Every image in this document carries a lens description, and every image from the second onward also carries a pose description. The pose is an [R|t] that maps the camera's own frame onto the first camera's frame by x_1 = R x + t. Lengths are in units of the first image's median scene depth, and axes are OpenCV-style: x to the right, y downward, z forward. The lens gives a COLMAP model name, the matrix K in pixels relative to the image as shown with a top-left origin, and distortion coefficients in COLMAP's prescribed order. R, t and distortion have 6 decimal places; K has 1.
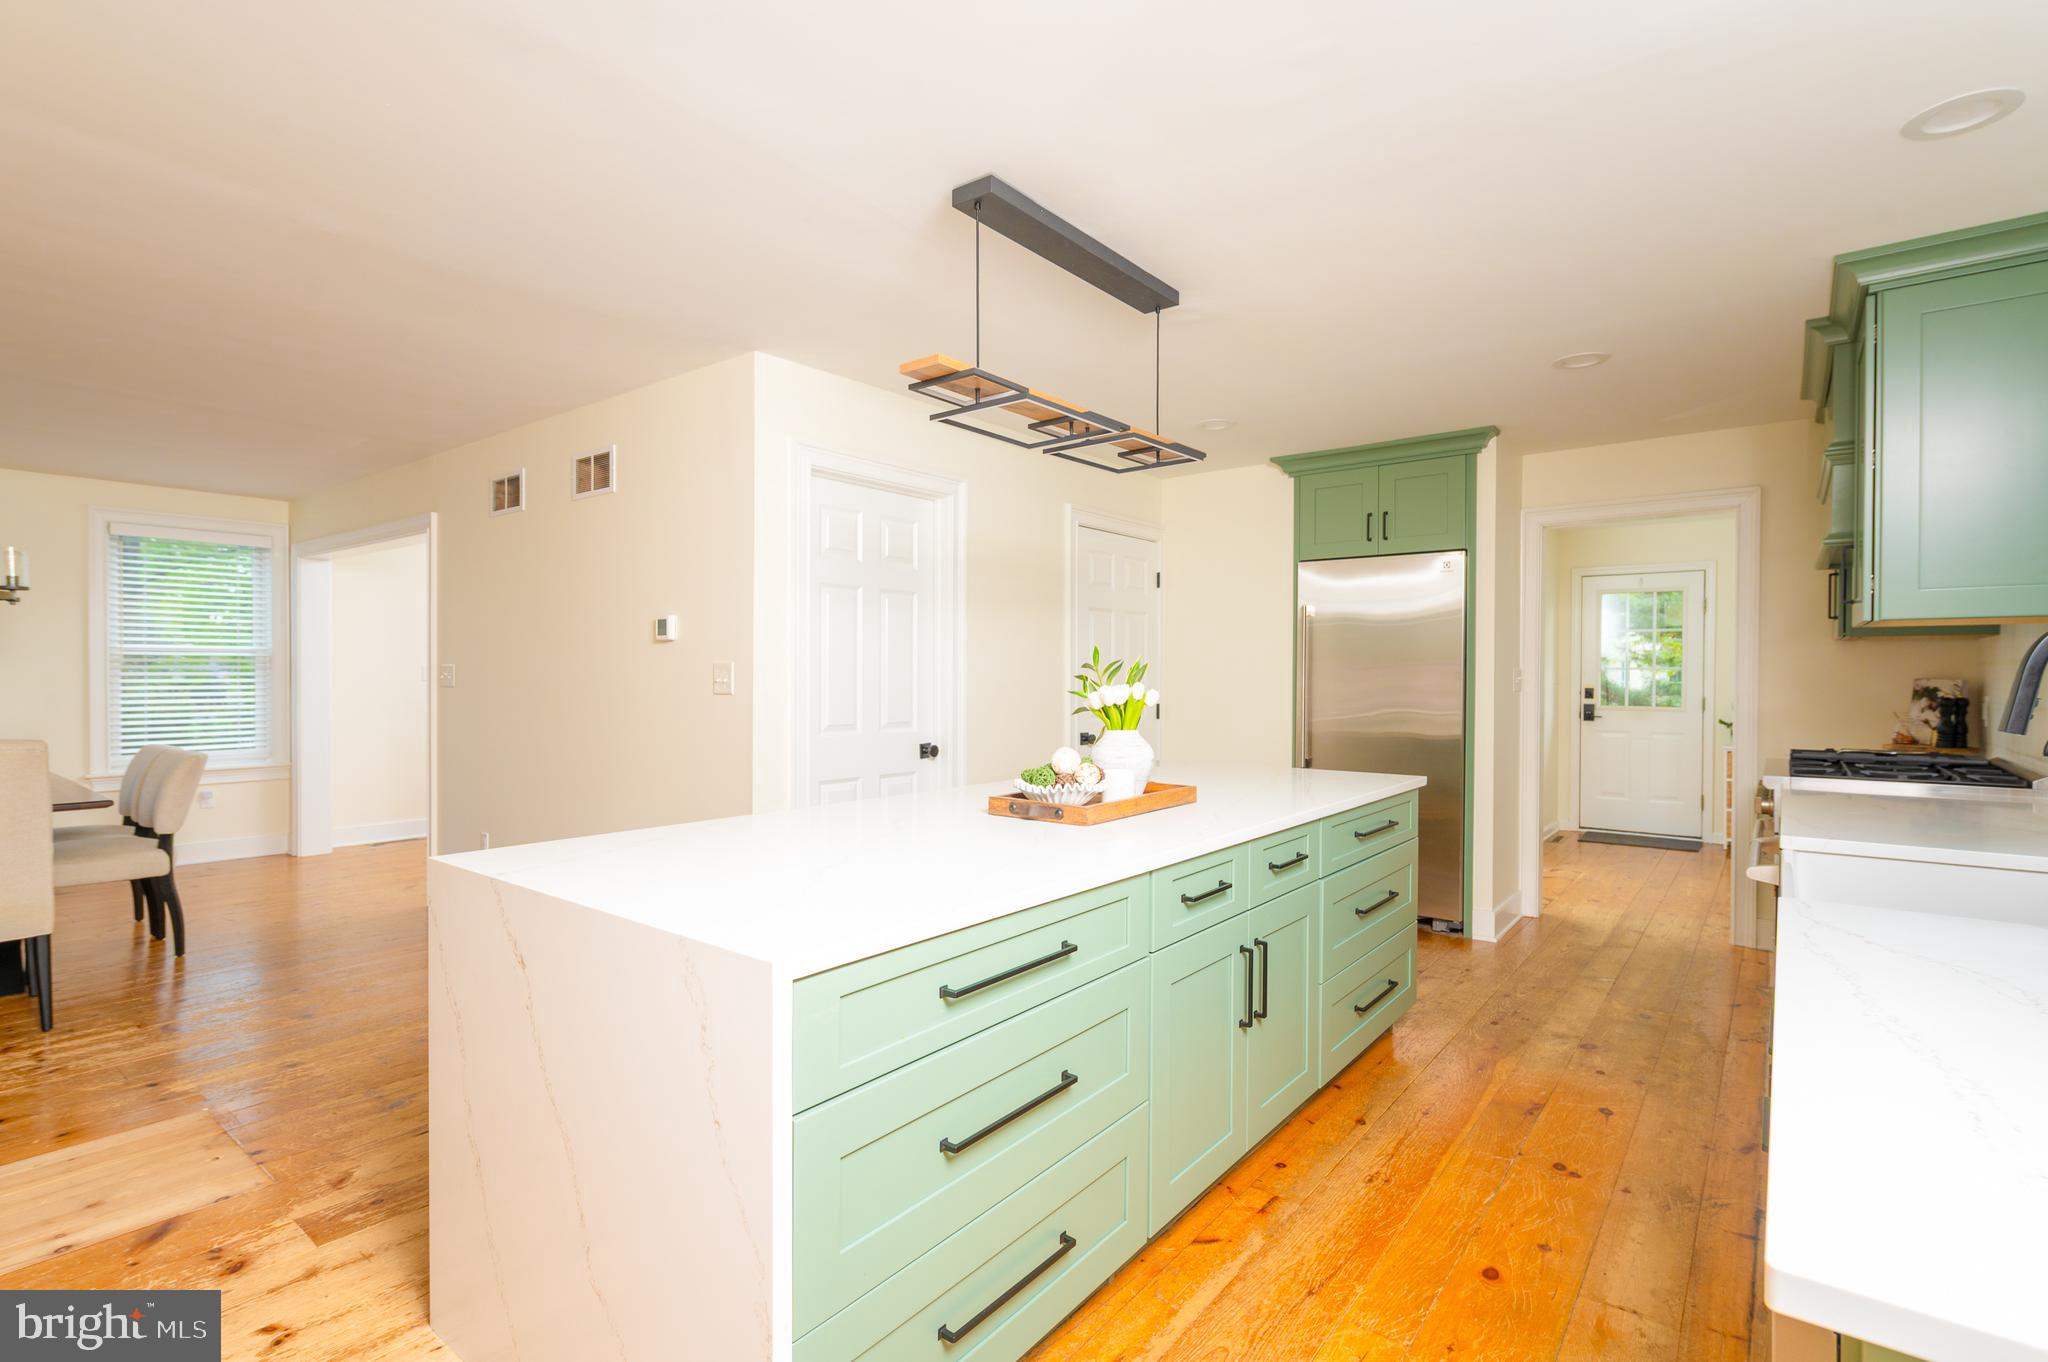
lens RADIAL K [[1003.4, 0, 1025.1], [0, 1003.4, 676.7], [0, 0, 1]] dist [0.000500, 0.000017]
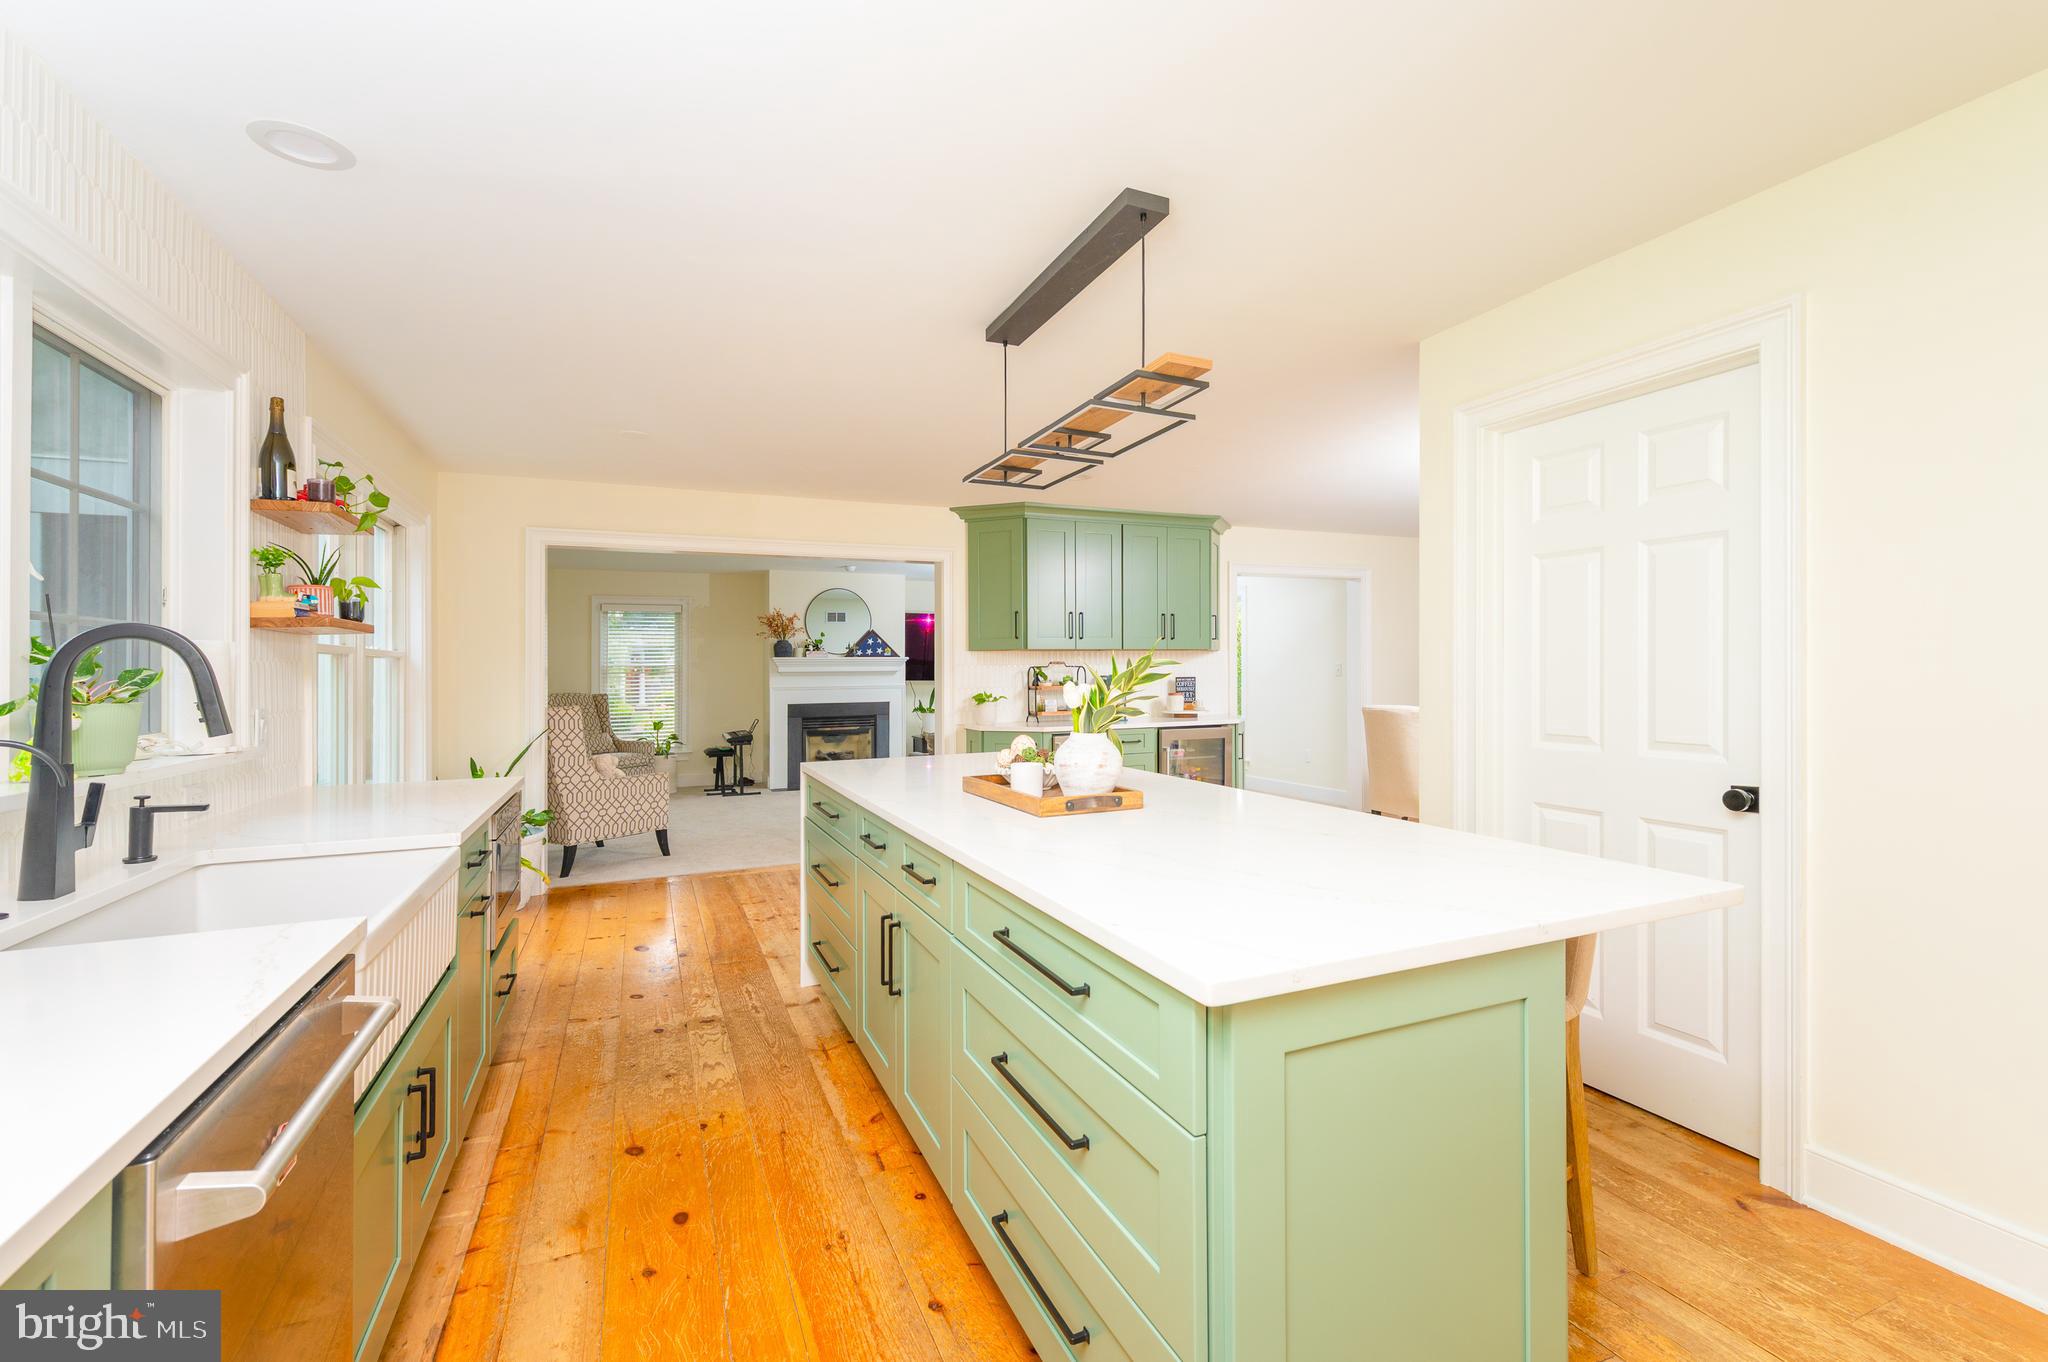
lens RADIAL K [[903.3, 0, 1028.0], [0, 903.3, 674.7], [0, 0, 1]] dist [-0.000662, 0.000068]
pose [[-0.491011, 0.012216, -0.871068, 1.048388], [0.005318, 0.999925, 0.011025, -0.013301], [0.871137, 0.000780, -0.491039, 1.680628]]
